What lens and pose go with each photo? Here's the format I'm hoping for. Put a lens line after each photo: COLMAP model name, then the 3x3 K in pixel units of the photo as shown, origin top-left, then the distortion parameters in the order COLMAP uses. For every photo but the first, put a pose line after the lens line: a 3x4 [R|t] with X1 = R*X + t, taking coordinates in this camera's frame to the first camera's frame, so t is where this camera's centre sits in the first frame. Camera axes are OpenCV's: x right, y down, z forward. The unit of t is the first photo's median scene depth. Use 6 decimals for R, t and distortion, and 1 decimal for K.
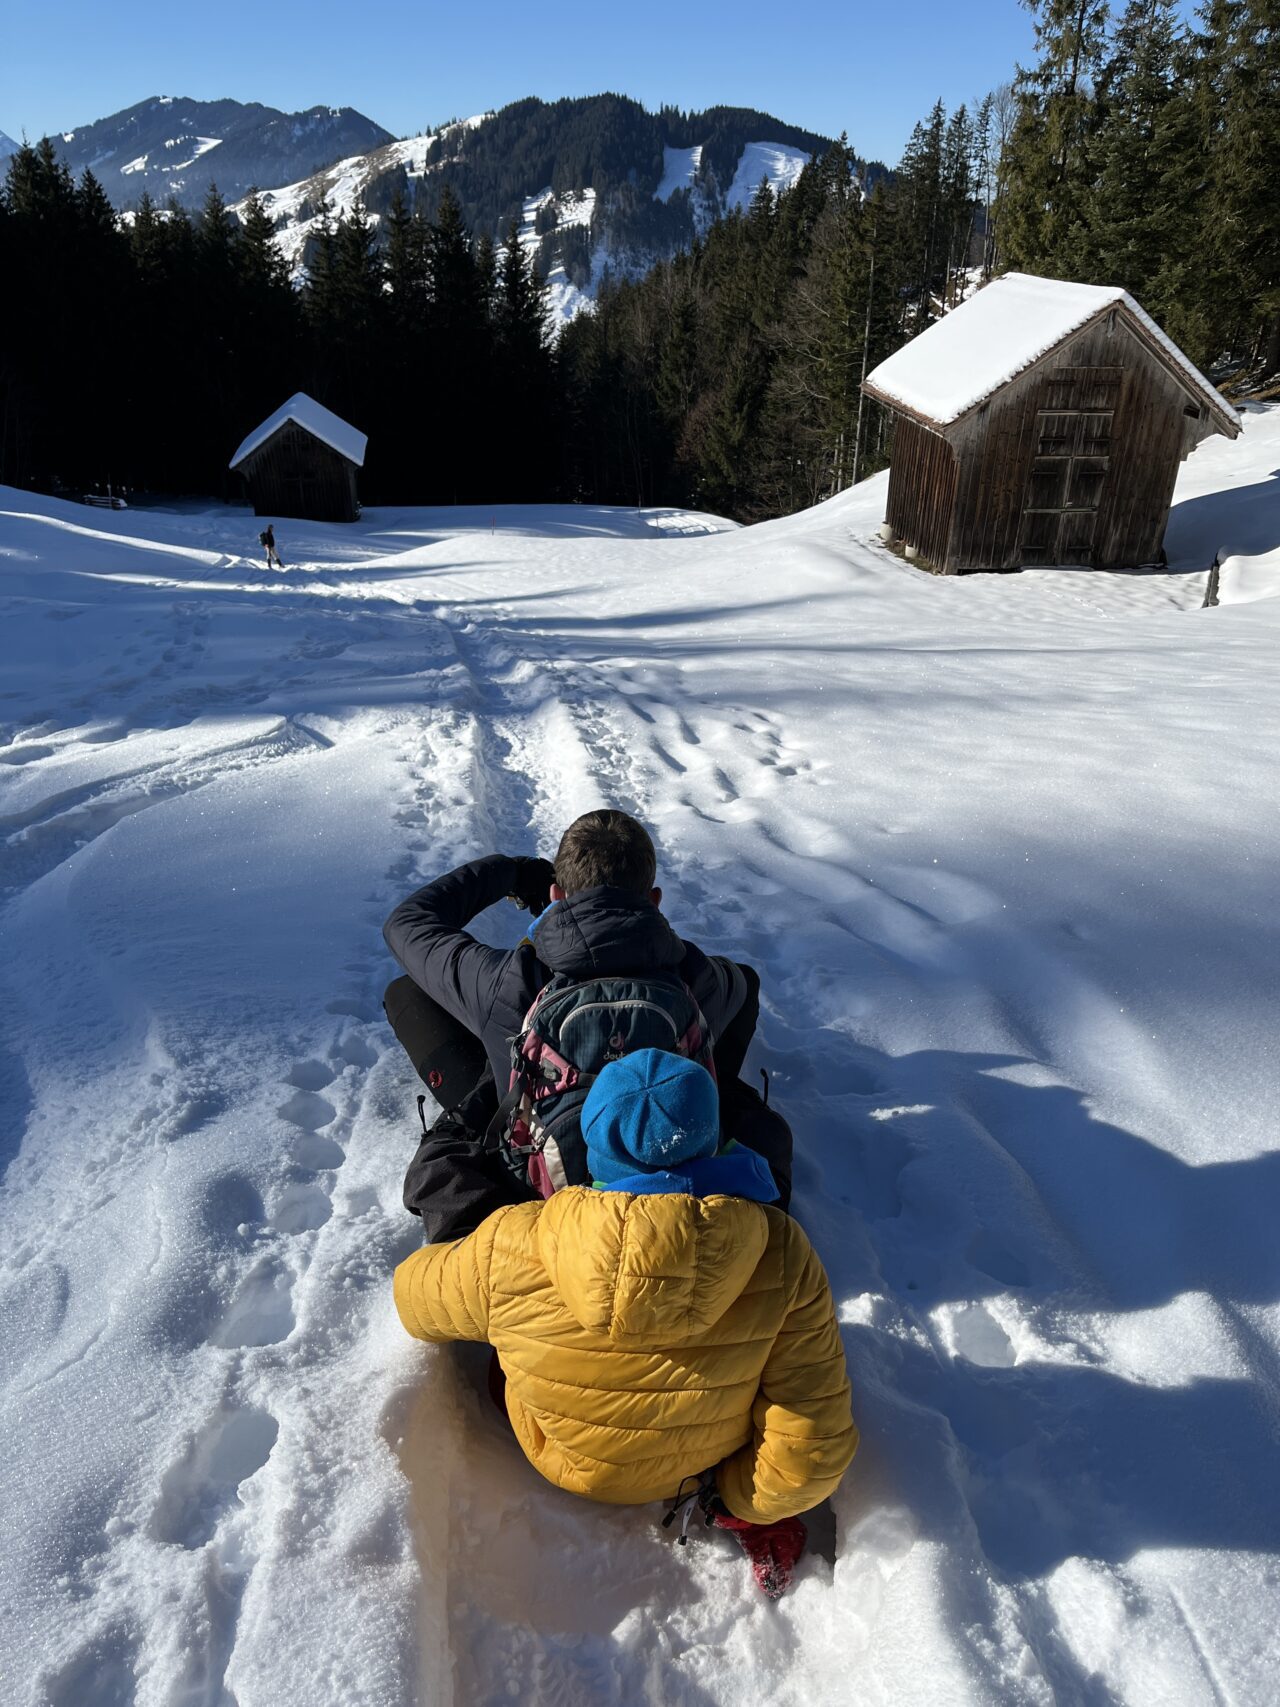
lens RADIAL K [[1266.8, 0, 640.0], [0, 1266.8, 853.5], [0, 0, 1]] dist [0.023824, -0.001275]
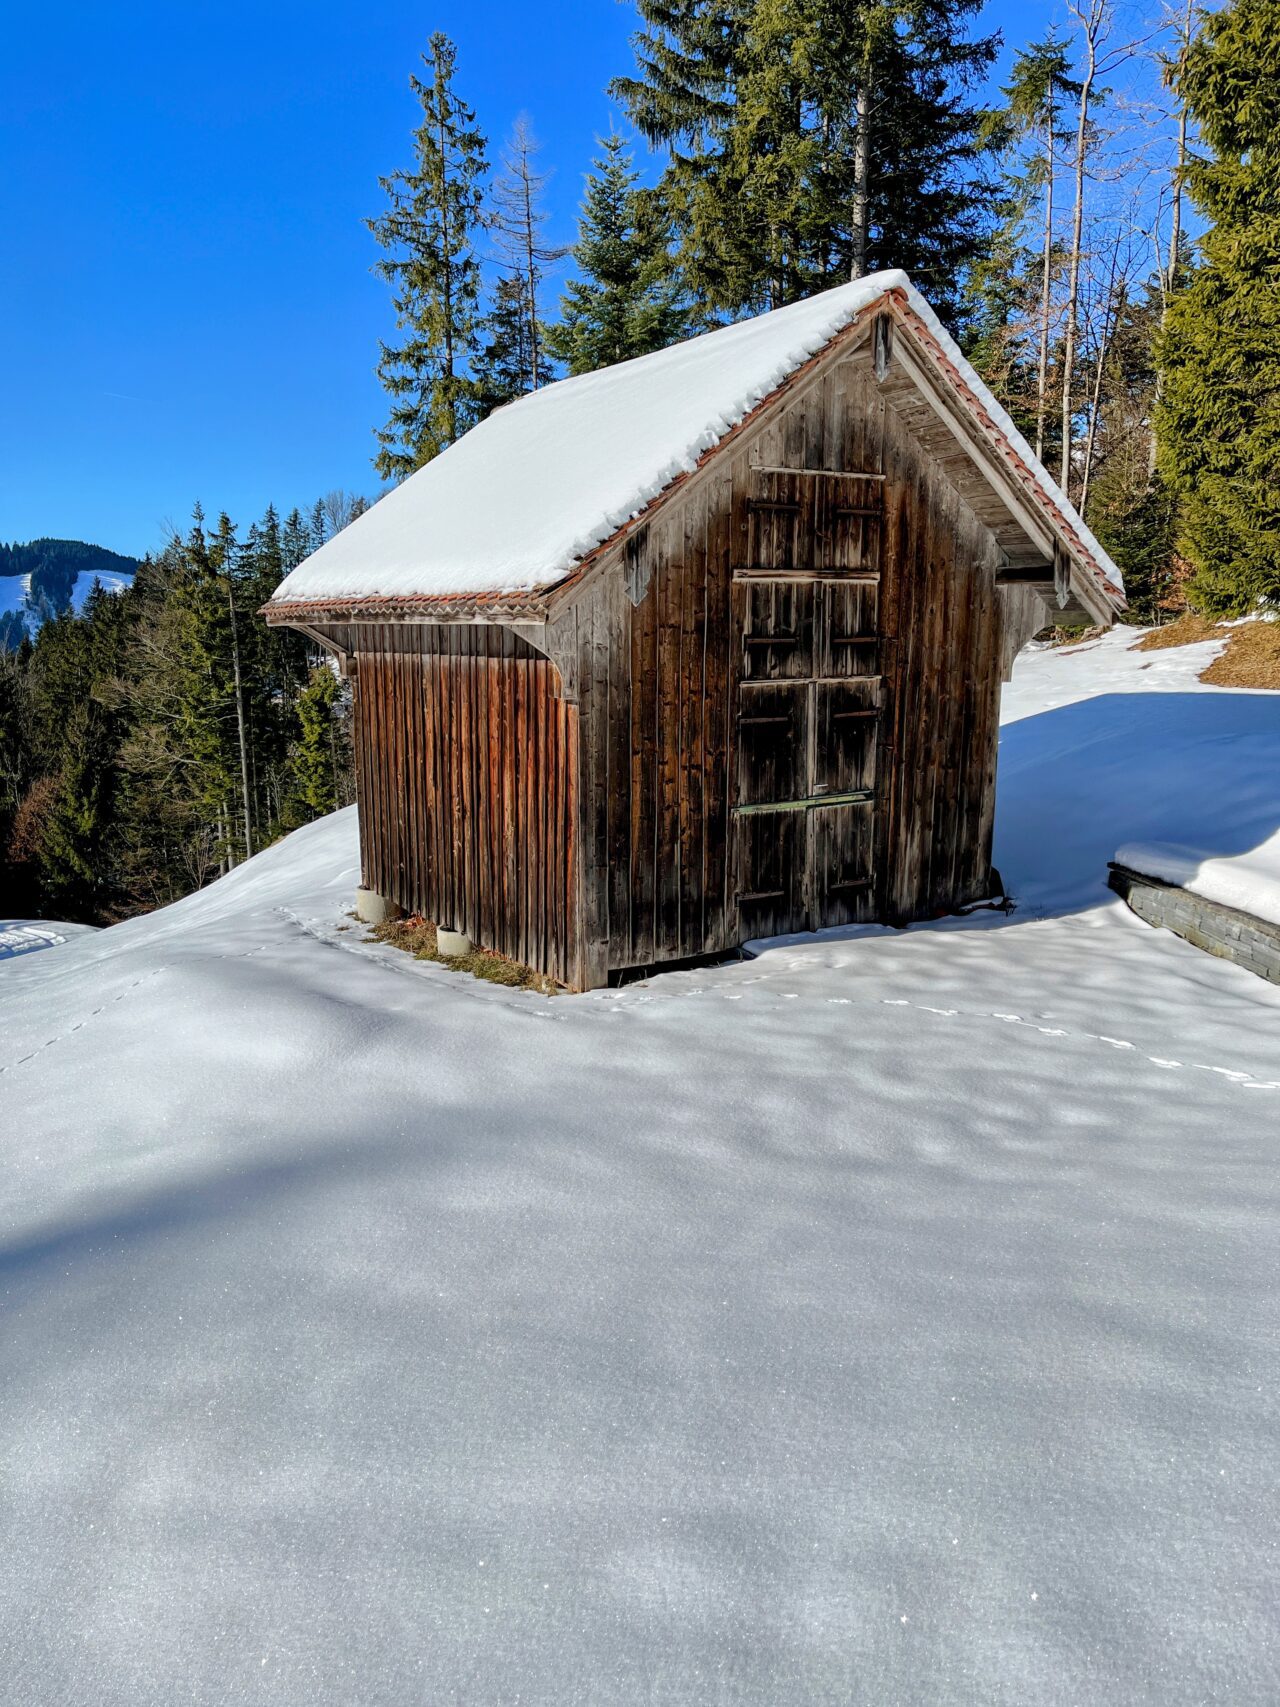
lens RADIAL K [[1266.8, 0, 640.0], [0, 1266.8, 853.5], [0, 0, 1]] dist [0.023824, -0.001275]
pose [[0.887986, -0.103674, 0.448032, 0.088859], [0.228417, 0.945013, -0.234042, -0.162038], [-0.399132, 0.310164, 0.862839, 0.639089]]
